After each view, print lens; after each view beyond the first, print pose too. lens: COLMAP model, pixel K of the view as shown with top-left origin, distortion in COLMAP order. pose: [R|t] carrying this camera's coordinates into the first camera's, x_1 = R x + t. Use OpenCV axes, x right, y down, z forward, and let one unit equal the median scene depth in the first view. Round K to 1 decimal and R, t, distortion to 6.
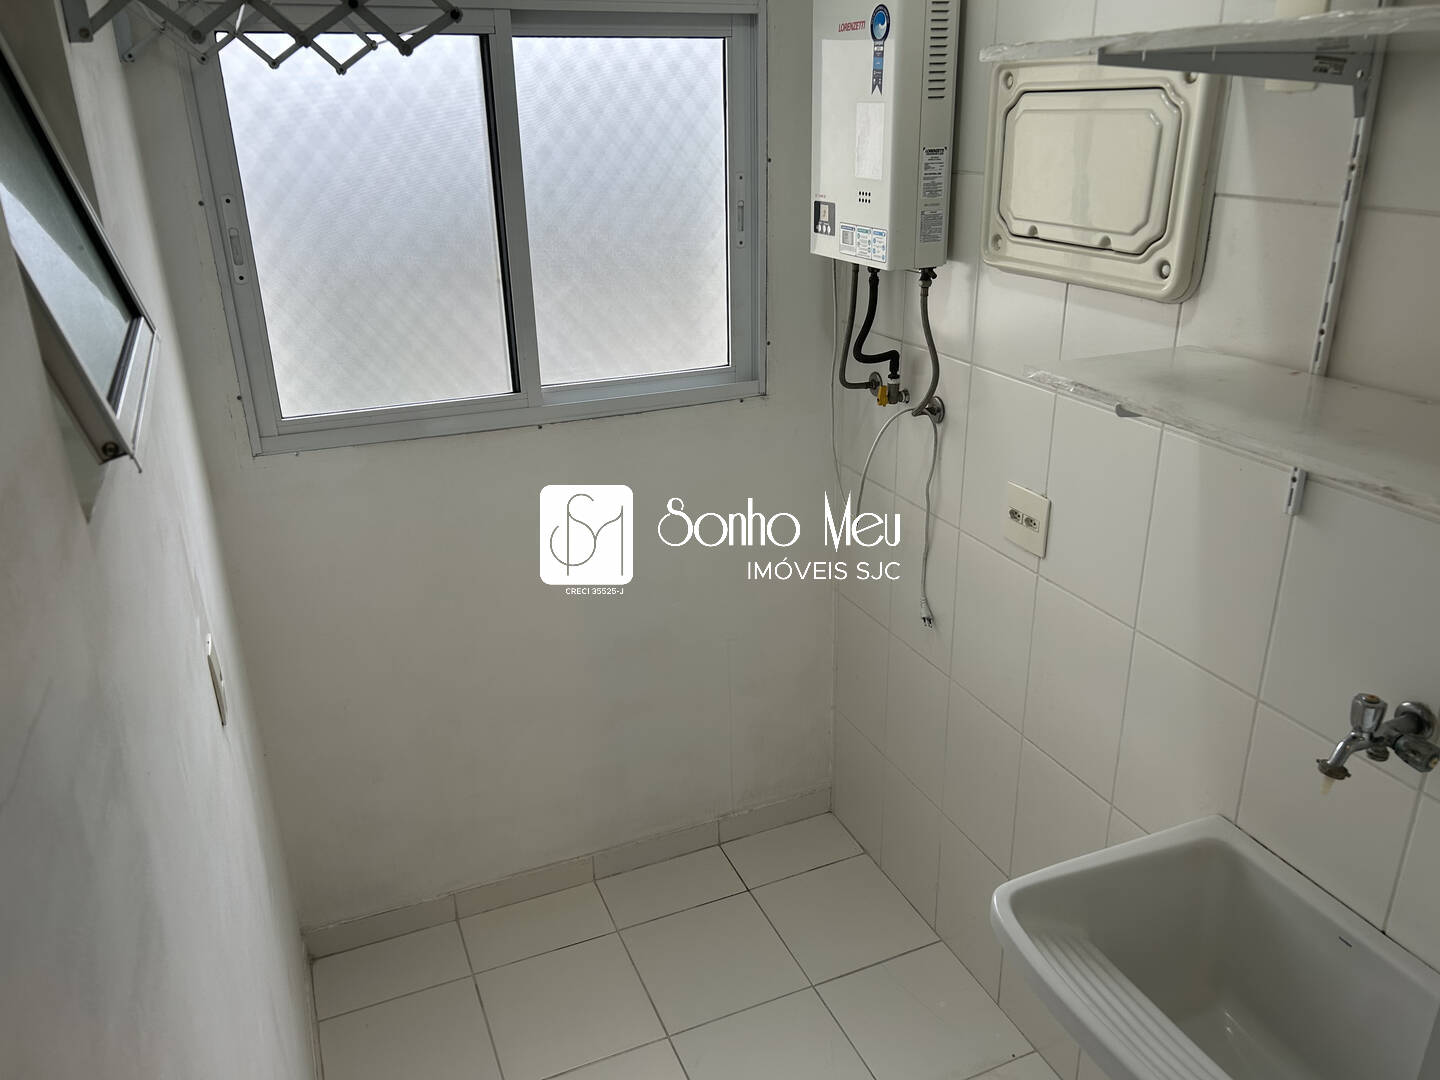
lens RADIAL K [[1094.0, 0, 720.0], [0, 1094.0, 540.0], [0, 0, 1]] dist [0.059238, -0.062398]
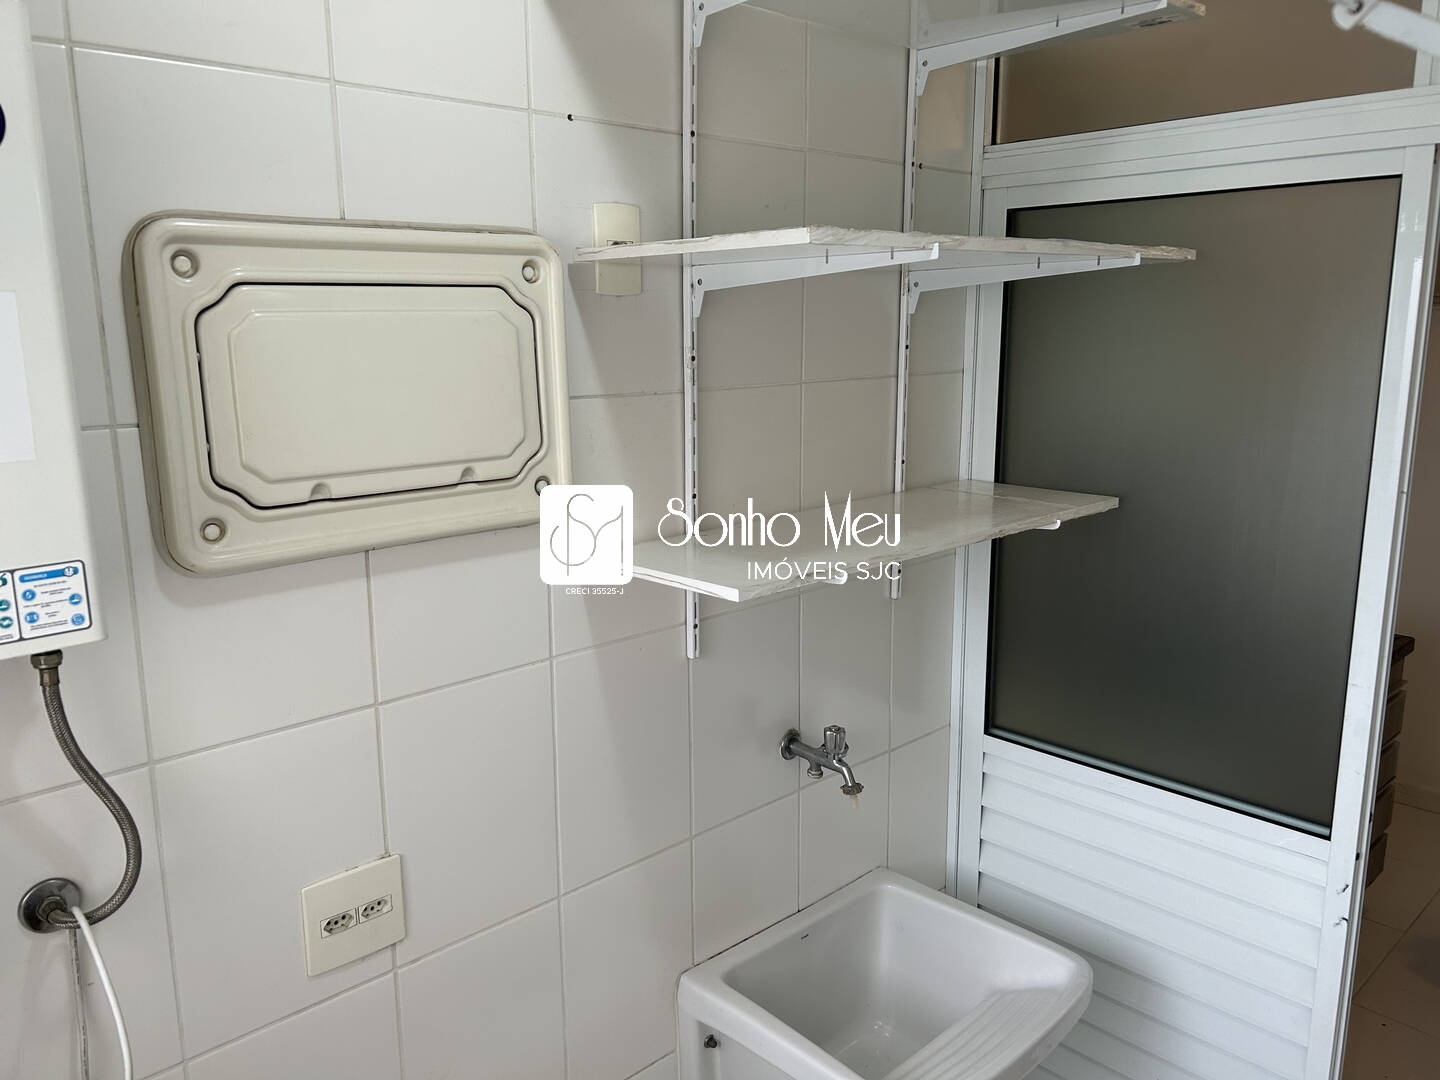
lens RADIAL K [[1094.0, 0, 720.0], [0, 1094.0, 540.0], [0, 0, 1]] dist [0.059238, -0.062398]
pose [[-0.348847, -0.172869, 0.921098, -0.391574], [0.359547, 0.882947, 0.301879, -0.366560], [-0.865466, 0.436488, -0.245859, 0.974658]]
